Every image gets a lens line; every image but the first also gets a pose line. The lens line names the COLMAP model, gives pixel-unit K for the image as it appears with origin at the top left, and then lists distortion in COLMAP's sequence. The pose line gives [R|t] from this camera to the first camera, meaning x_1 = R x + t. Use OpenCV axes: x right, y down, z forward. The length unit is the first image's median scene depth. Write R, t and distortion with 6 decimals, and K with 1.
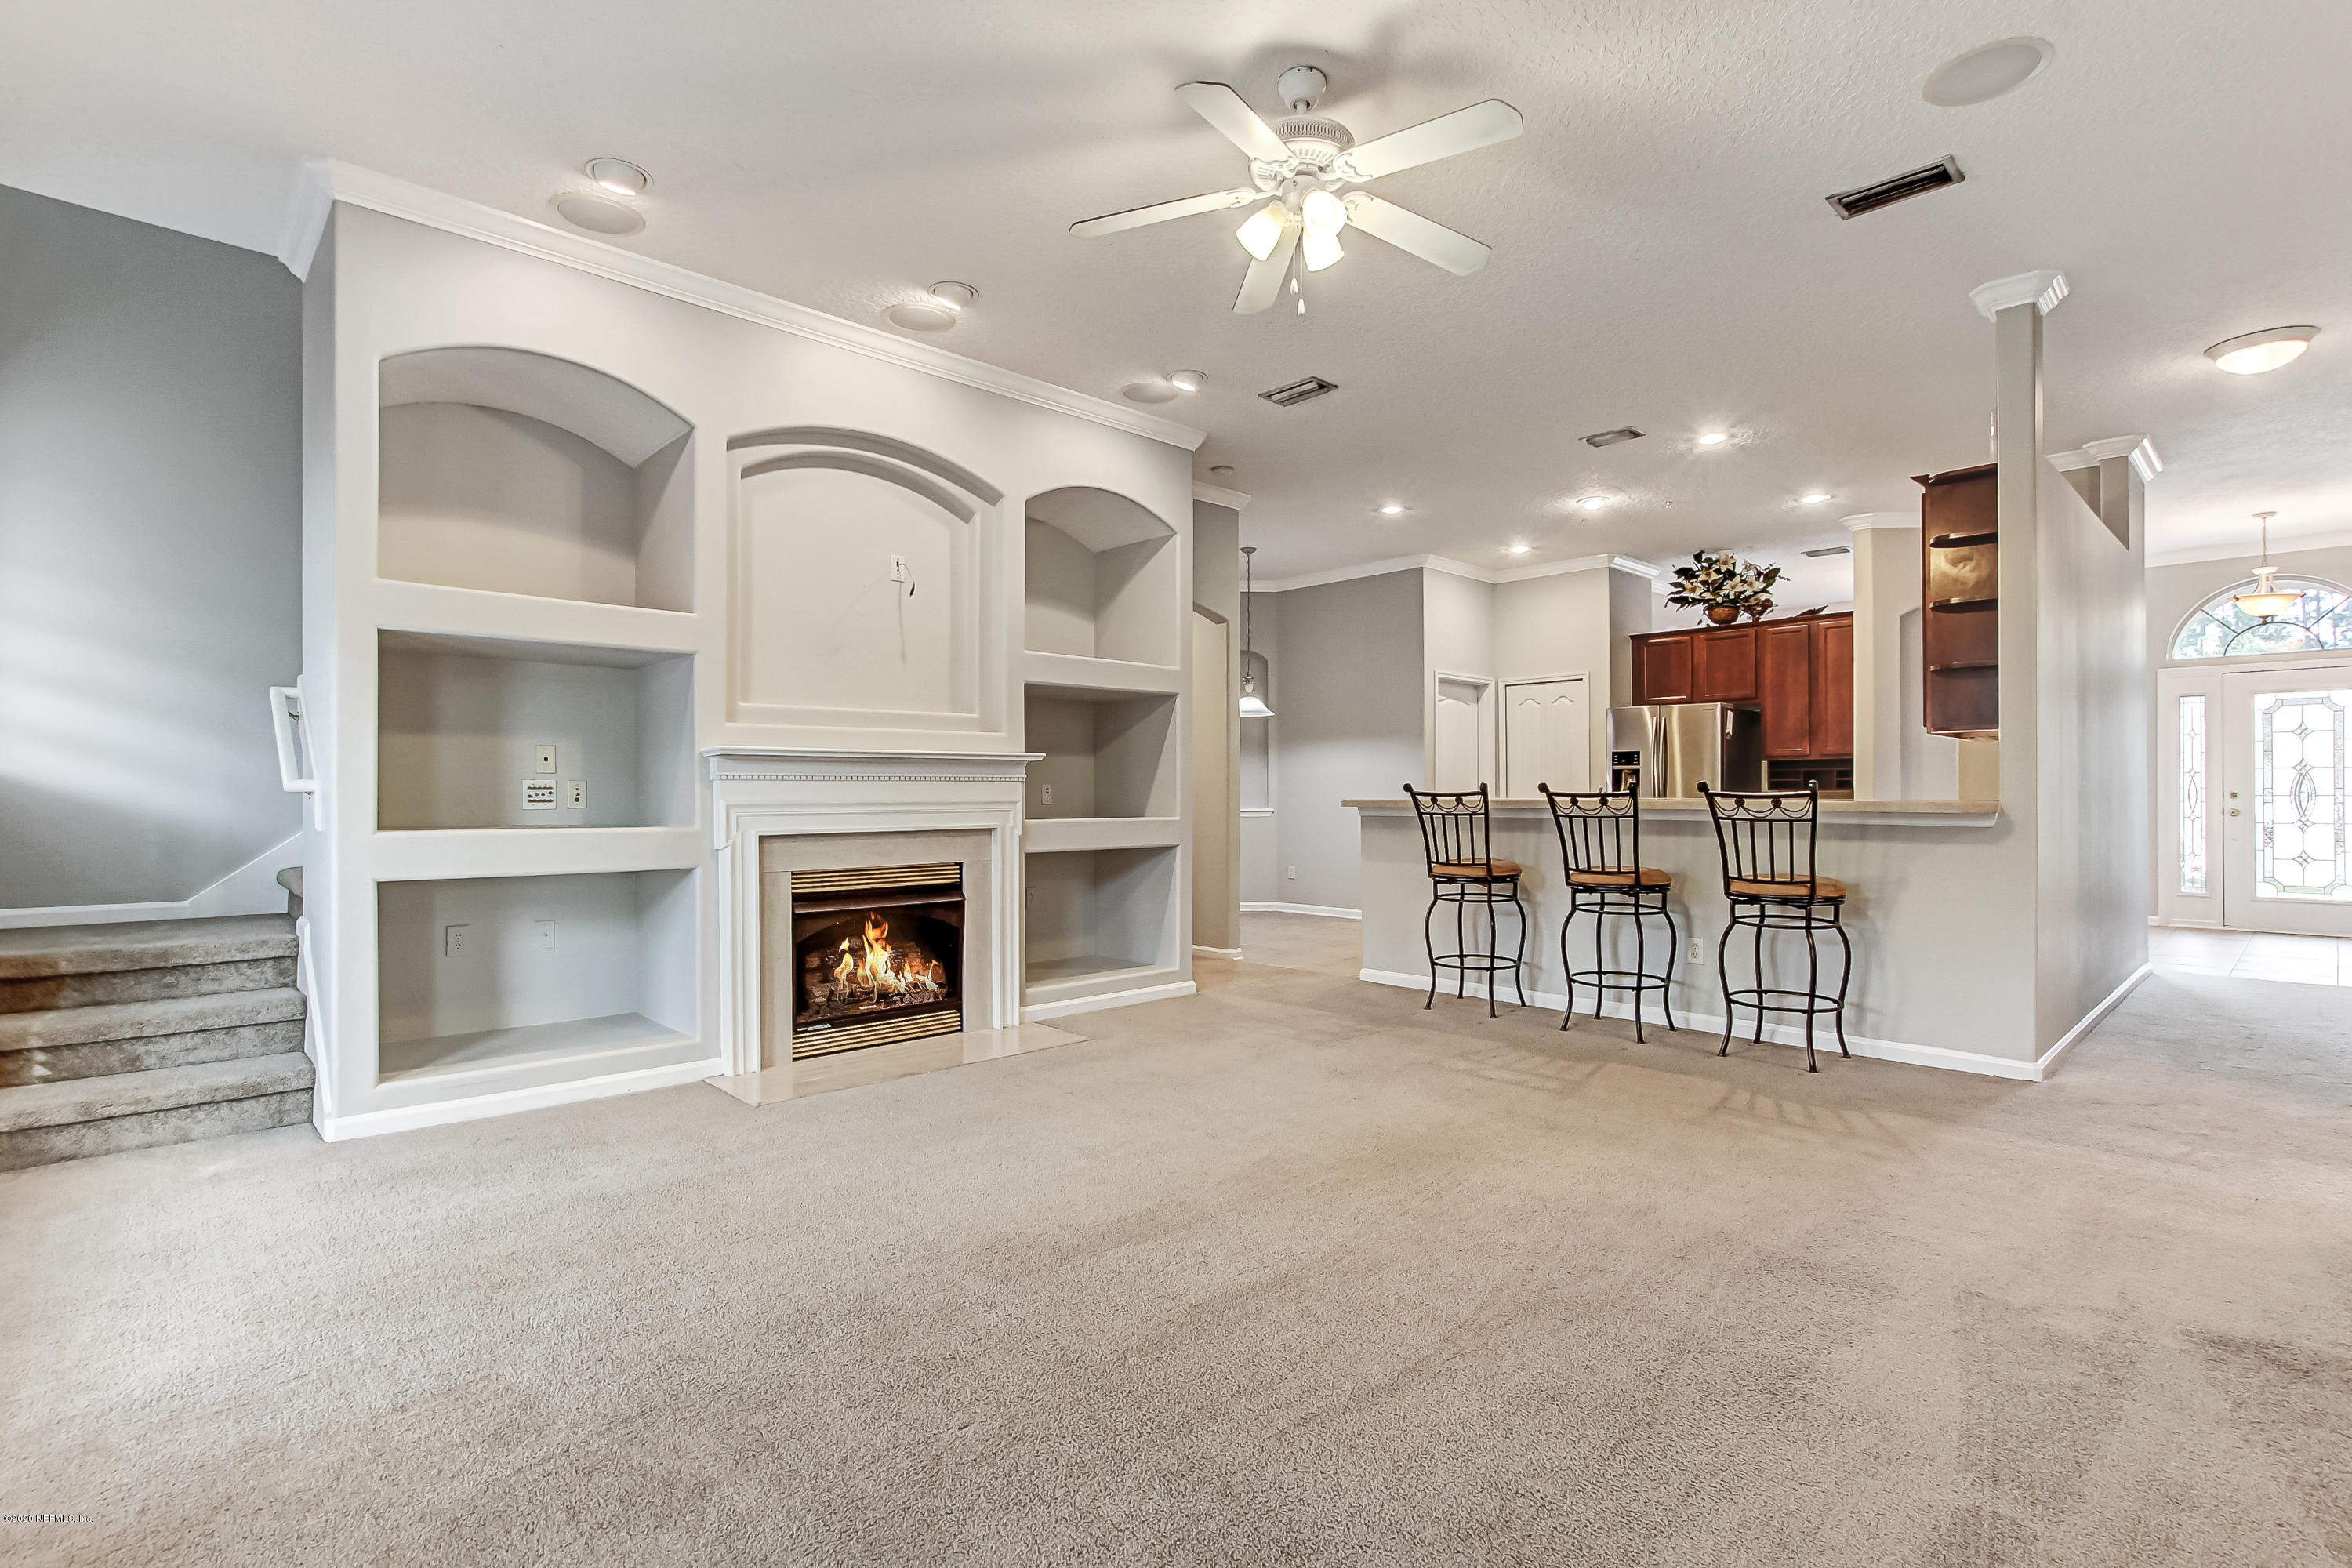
lens RADIAL K [[1103.7, 0, 1197.9], [0, 1103.7, 790.6], [0, 0, 1]] dist [-0.013819, 0.002091]
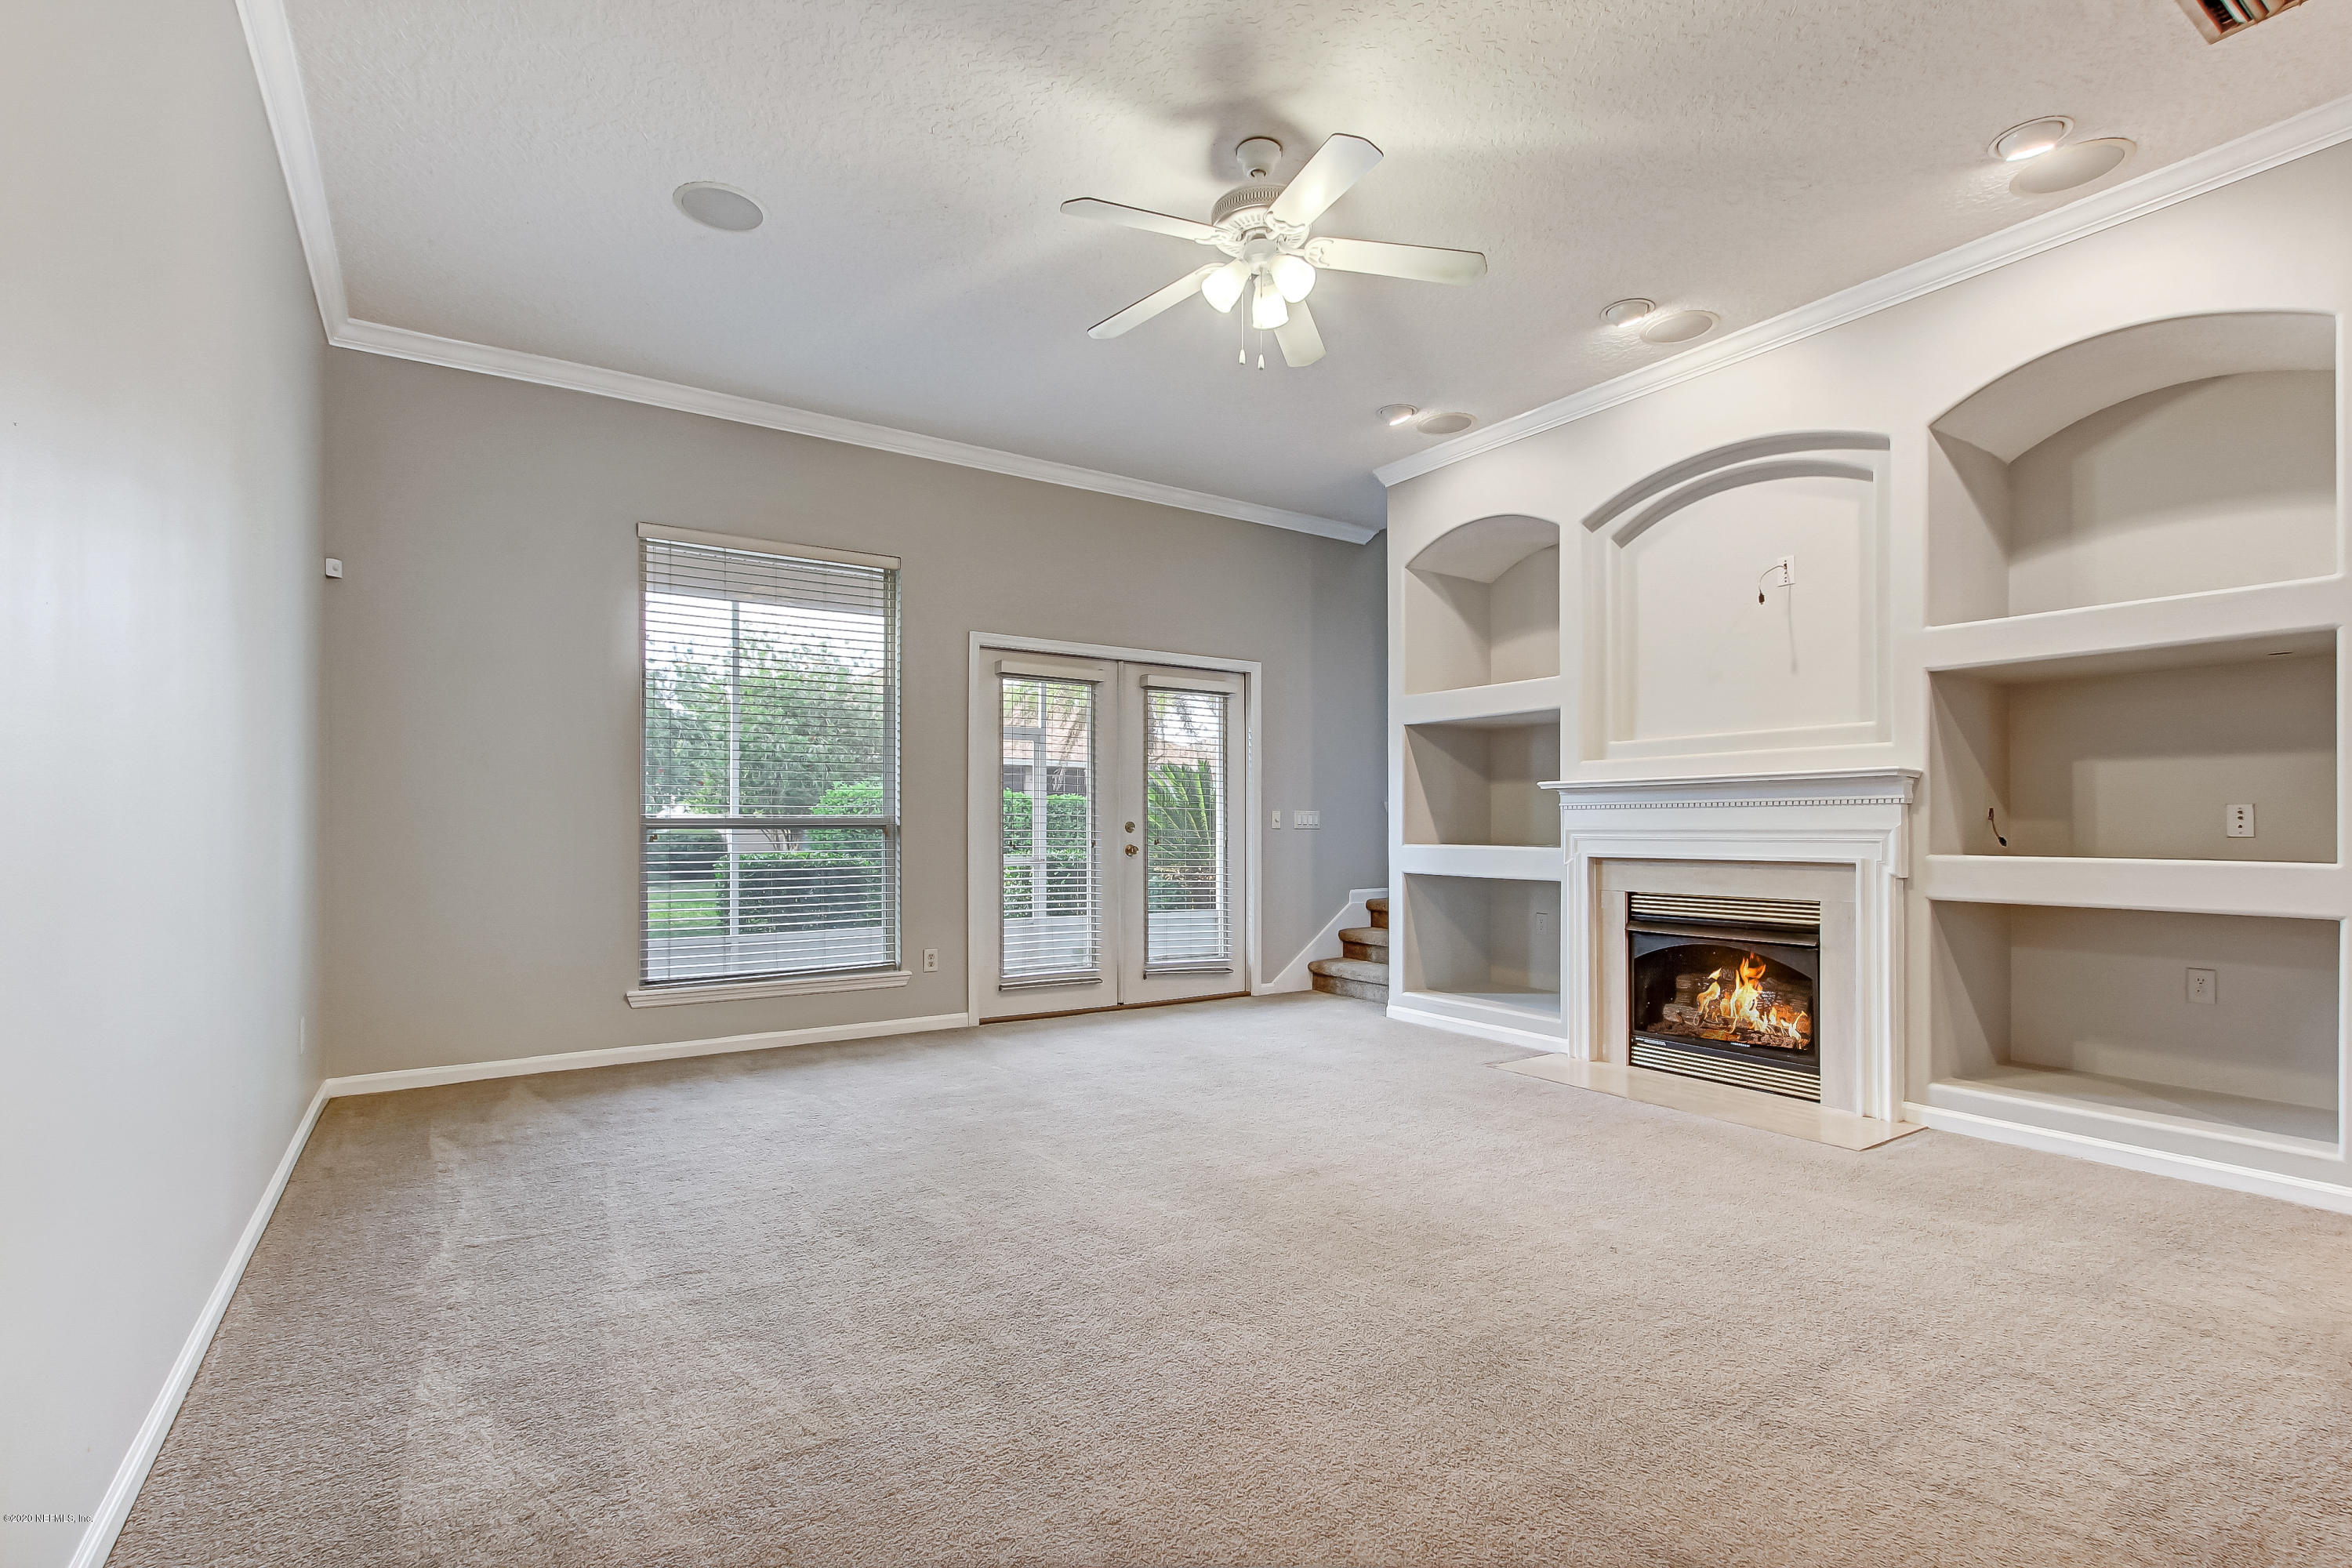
lens RADIAL K [[1103.7, 0, 1176.3], [0, 1103.7, 826.9], [0, 0, 1]] dist [-0.013819, 0.002091]
pose [[-0.179072, -0.000451, -0.983836, 0.732524], [0.000271, 1.000000, -0.000508, 0.008744], [0.983836, -0.000358, -0.179072, 0.699434]]
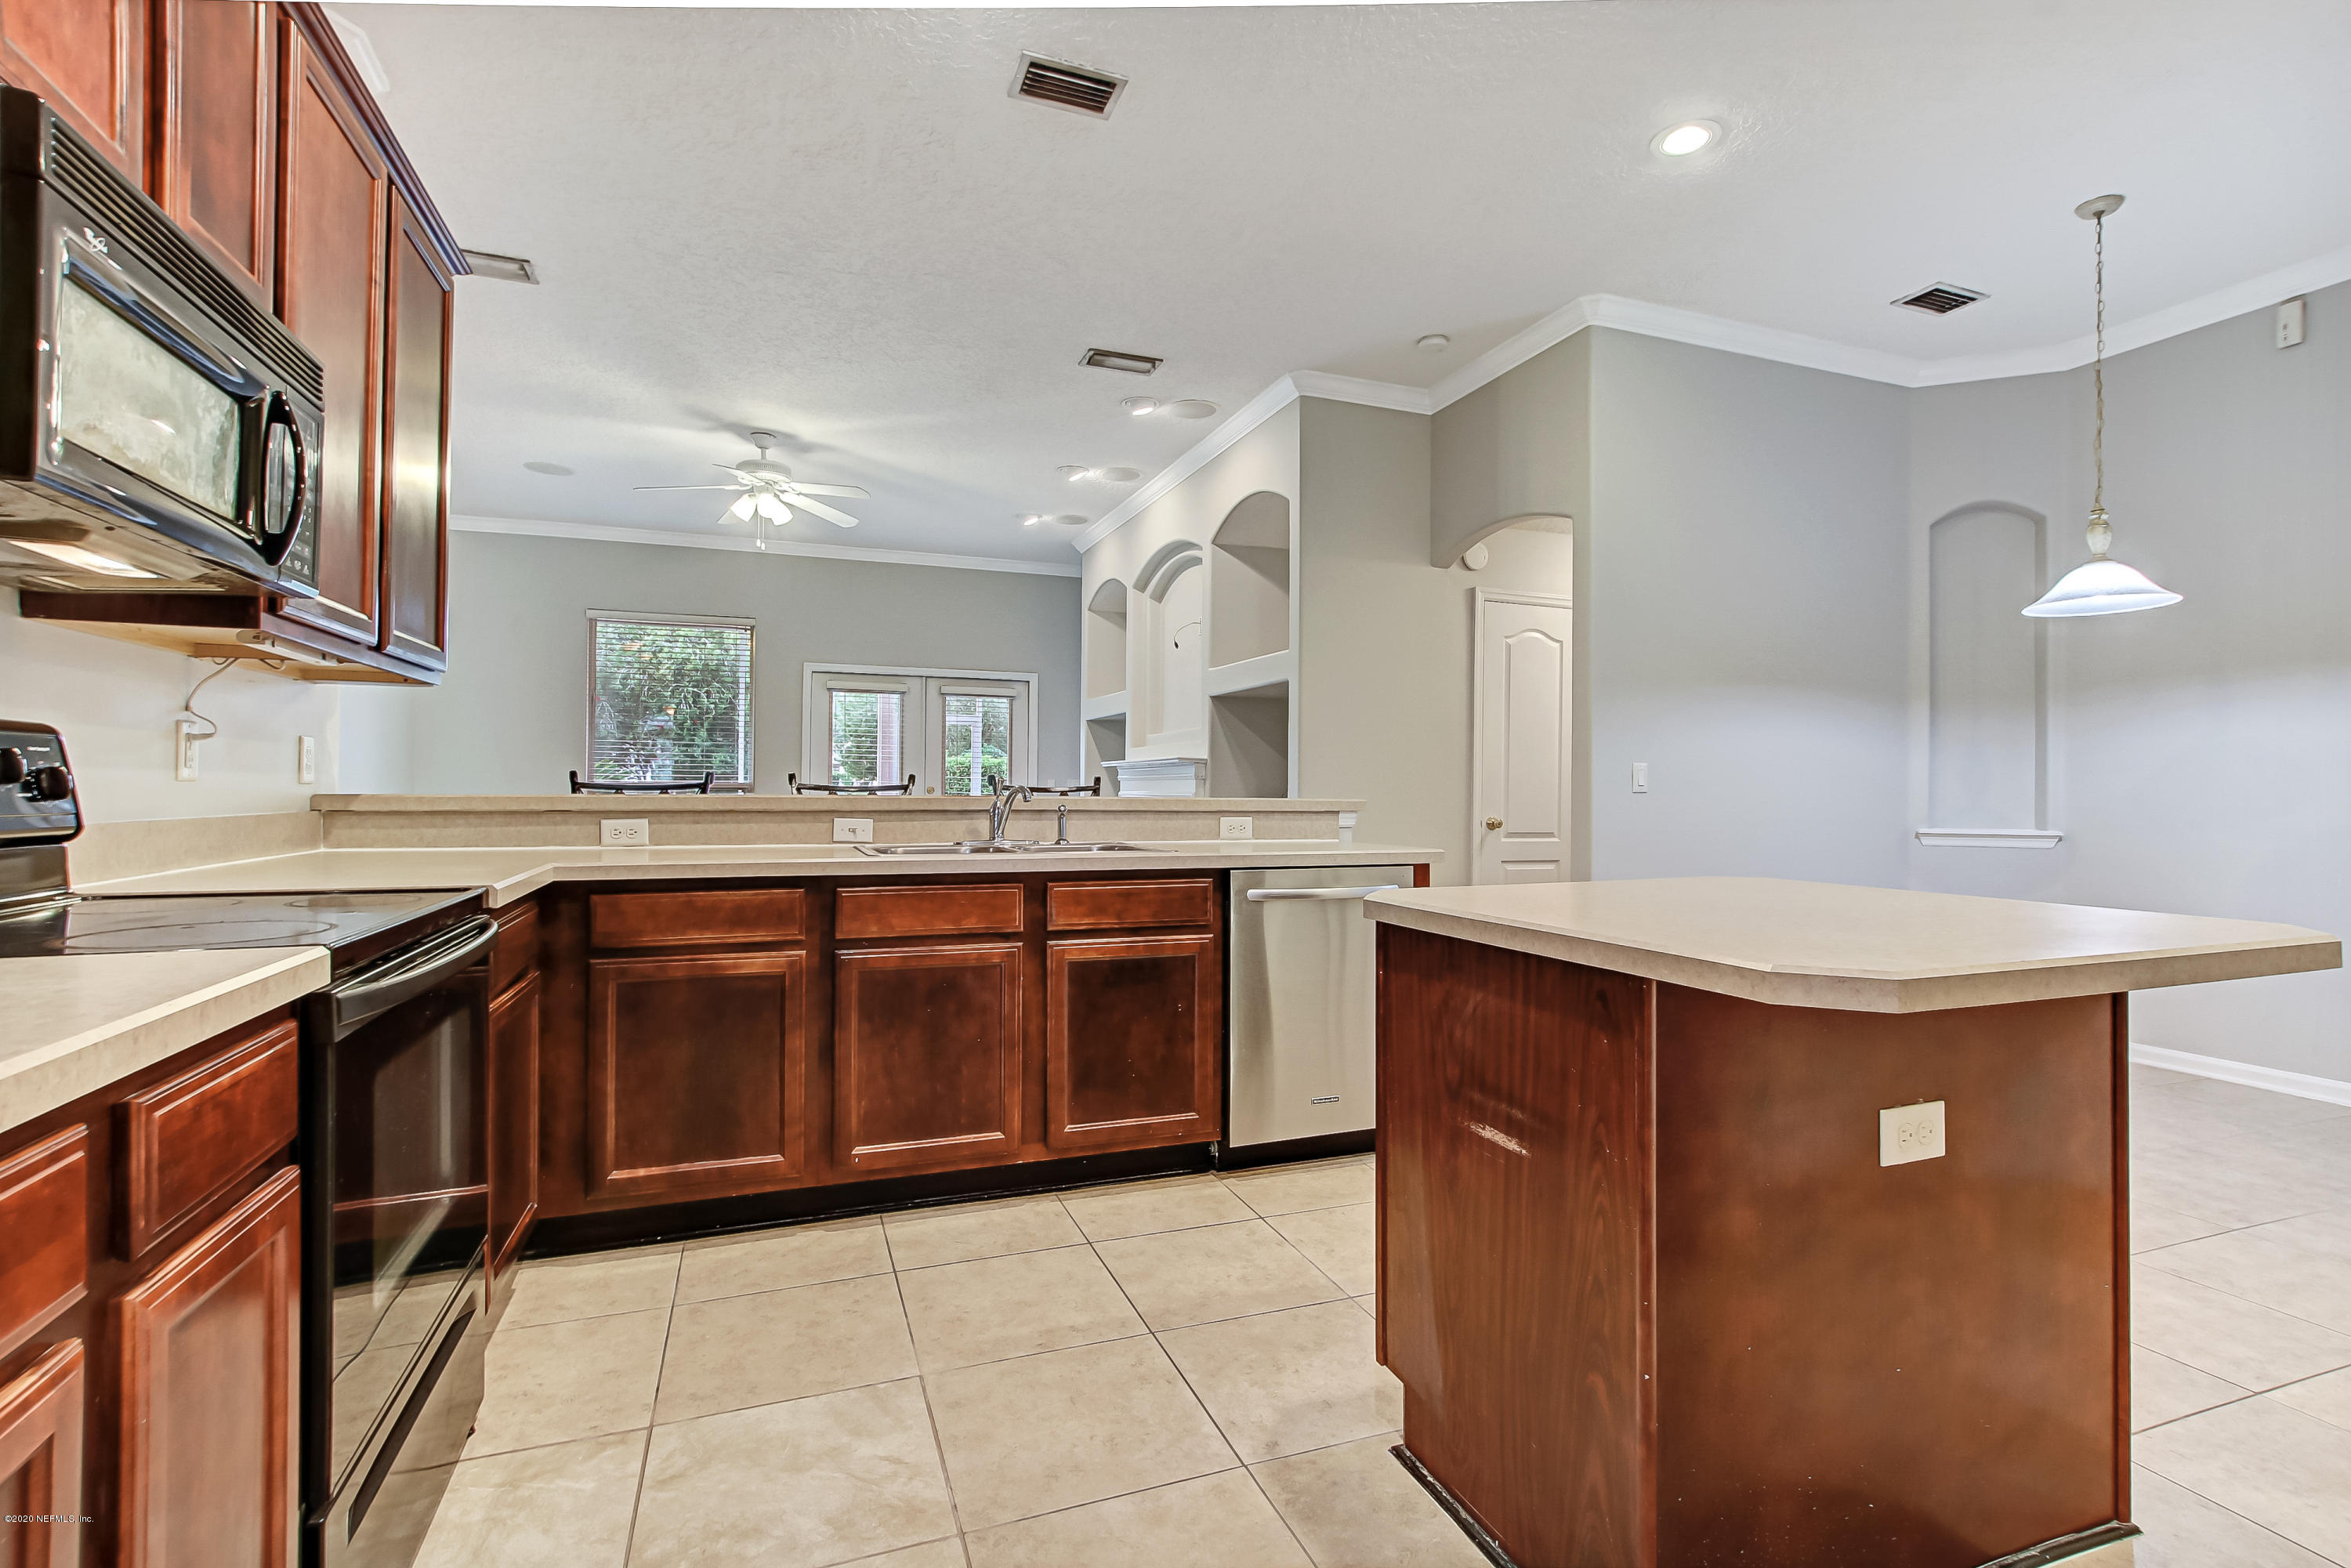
lens RADIAL K [[1103.2, 0, 1171.7], [0, 1103.2, 783.2], [0, 0, 1]] dist [-0.013819, 0.002091]
pose [[-0.406104, -0.007735, -0.913794, 1.040467], [-0.007133, 0.999961, -0.005295, 0.003405], [0.913799, 0.004368, -0.406143, 1.590646]]
